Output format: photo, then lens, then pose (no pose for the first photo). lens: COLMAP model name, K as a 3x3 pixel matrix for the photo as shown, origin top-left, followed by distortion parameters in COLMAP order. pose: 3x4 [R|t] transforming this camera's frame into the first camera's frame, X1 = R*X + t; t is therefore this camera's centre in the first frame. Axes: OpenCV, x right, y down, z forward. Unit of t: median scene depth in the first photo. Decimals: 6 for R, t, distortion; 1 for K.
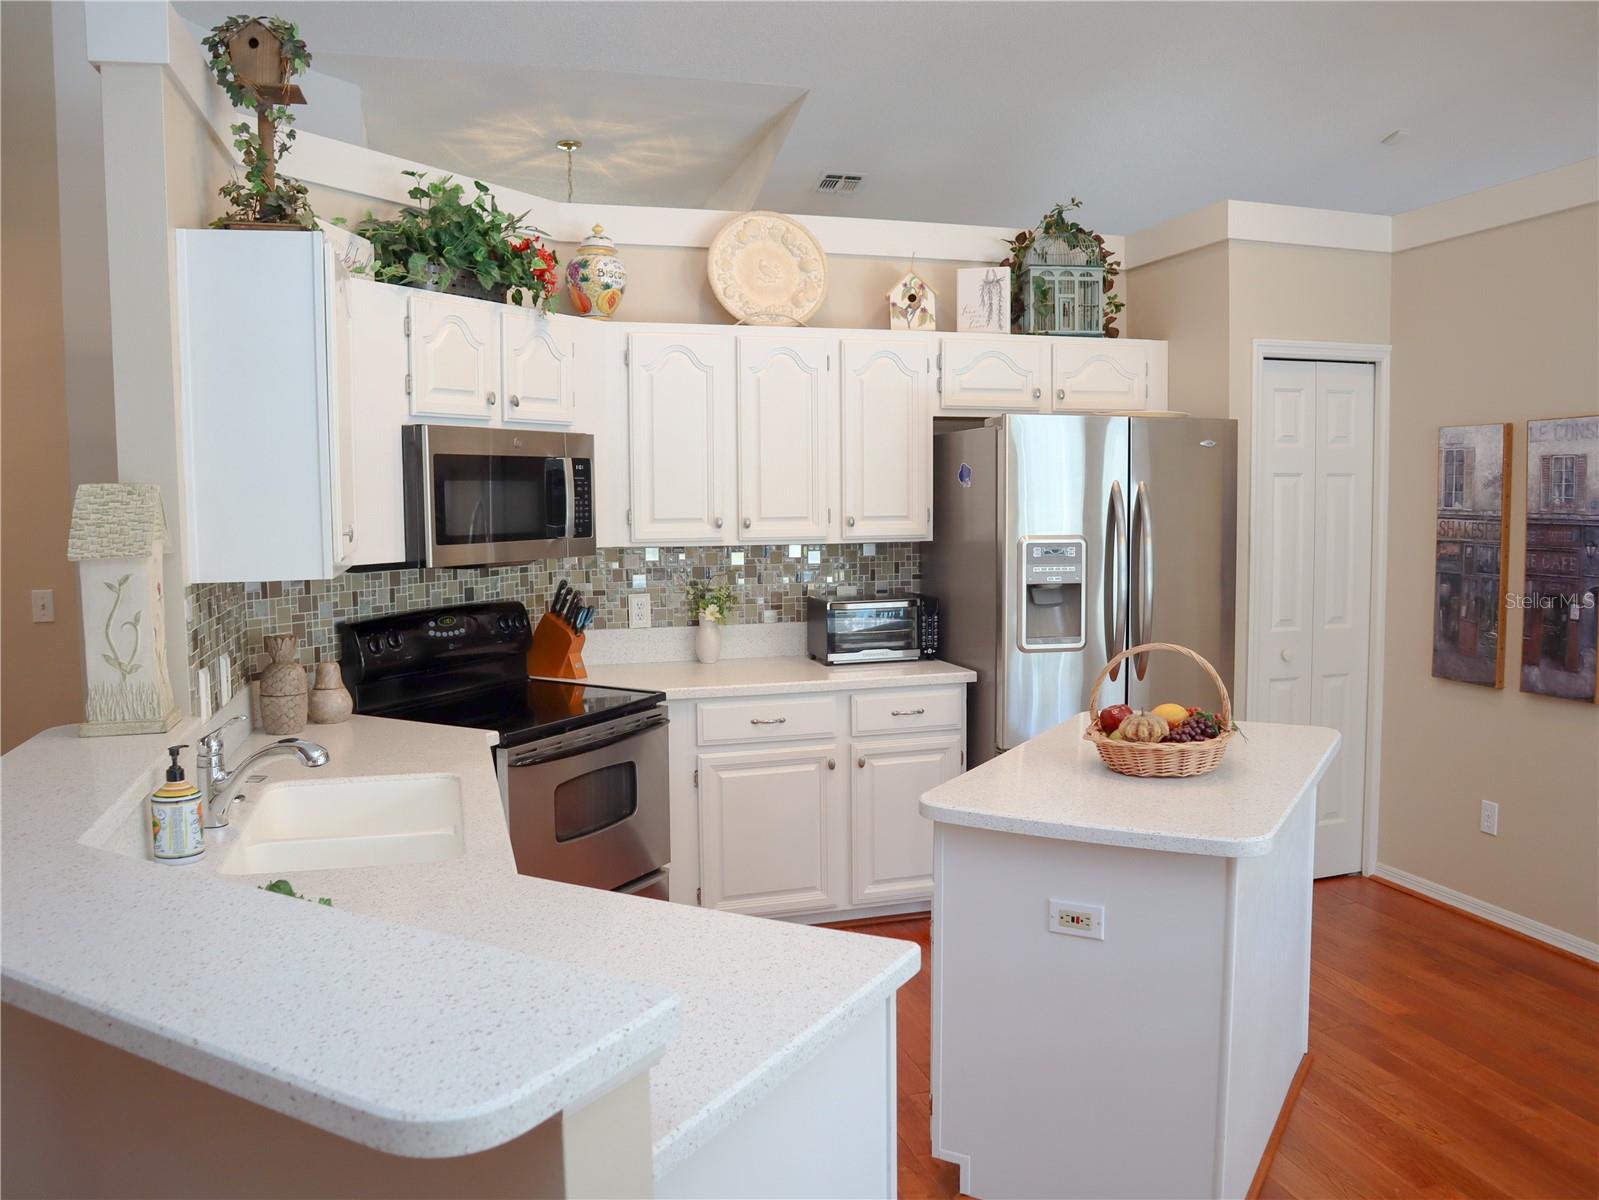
lens RADIAL K [[1283.5, 0, 812.6], [0, 1283.5, 605.9], [0, 0, 1]] dist [-0.101383, 0.053028]
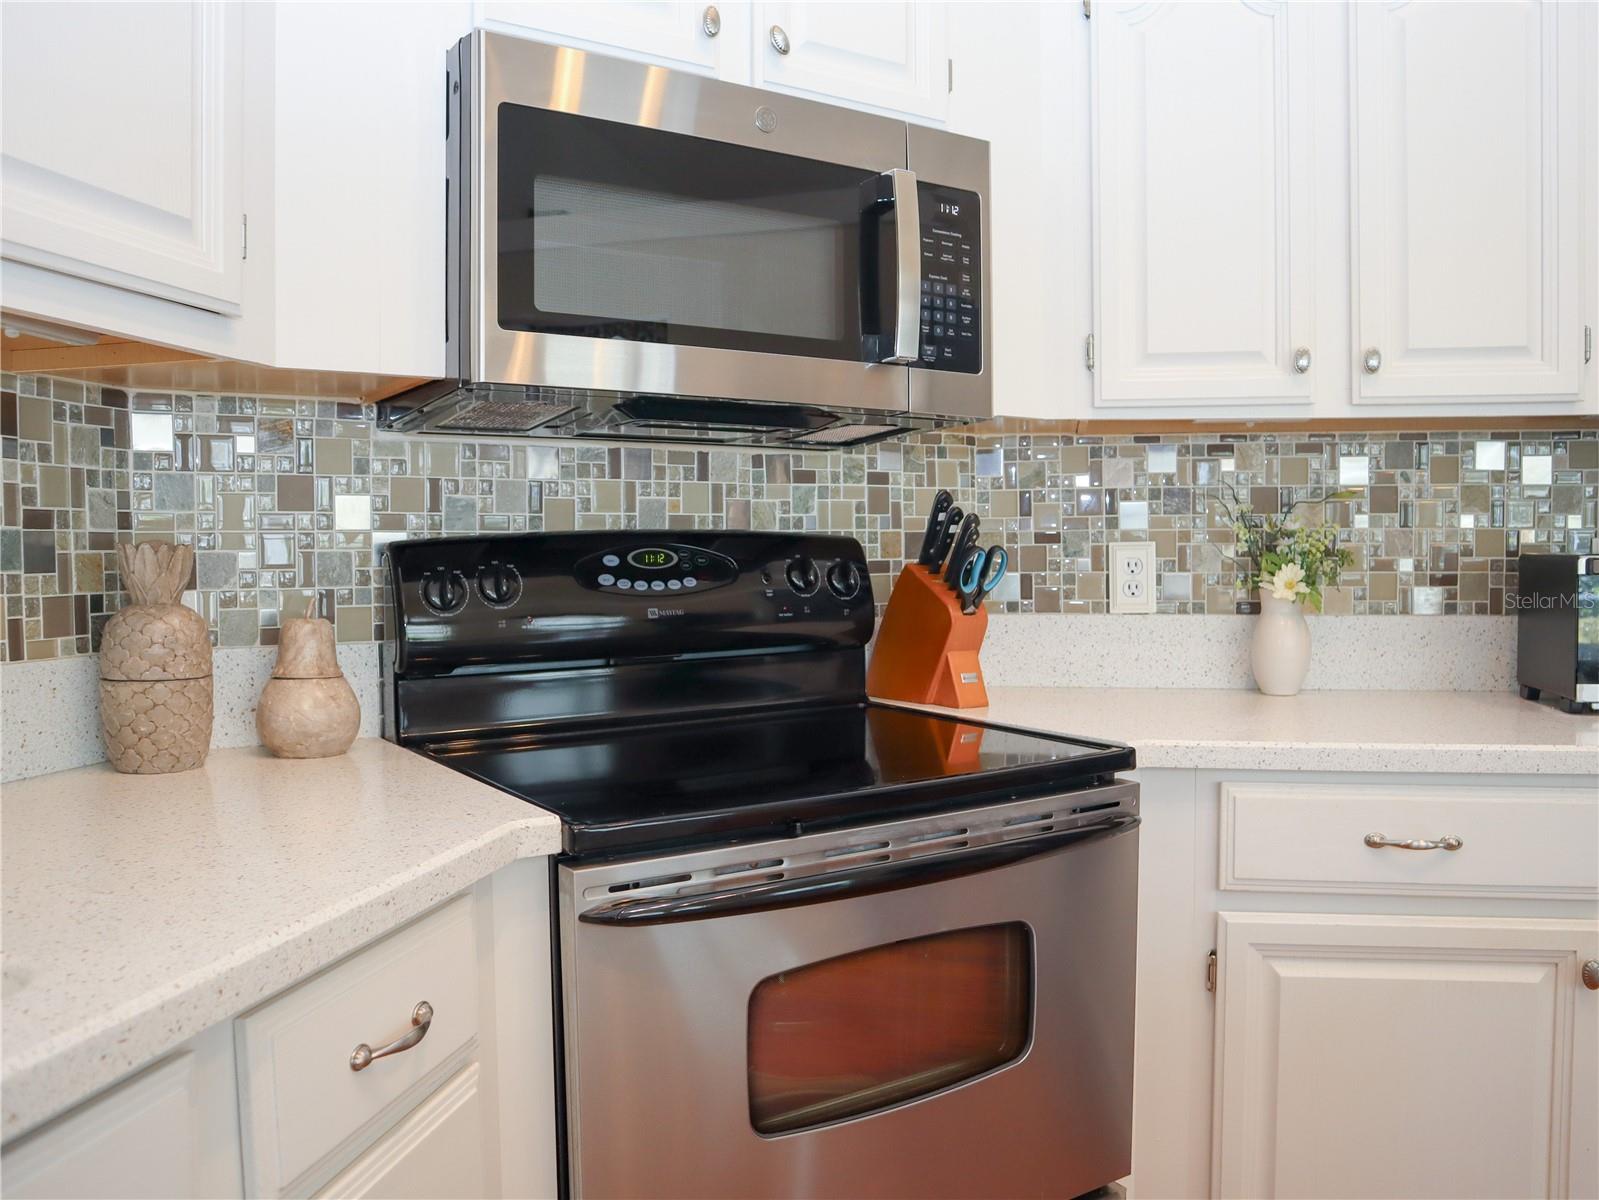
lens RADIAL K [[1283.5, 0, 816.6], [0, 1283.5, 616.5], [0, 0, 1]] dist [-0.101383, 0.053028]
pose [[0.882472, 0.022402, -0.469832, -0.016823], [-0.041848, 0.998643, -0.030986, 0.040483], [0.468500, 0.047006, 0.882212, 0.565279]]
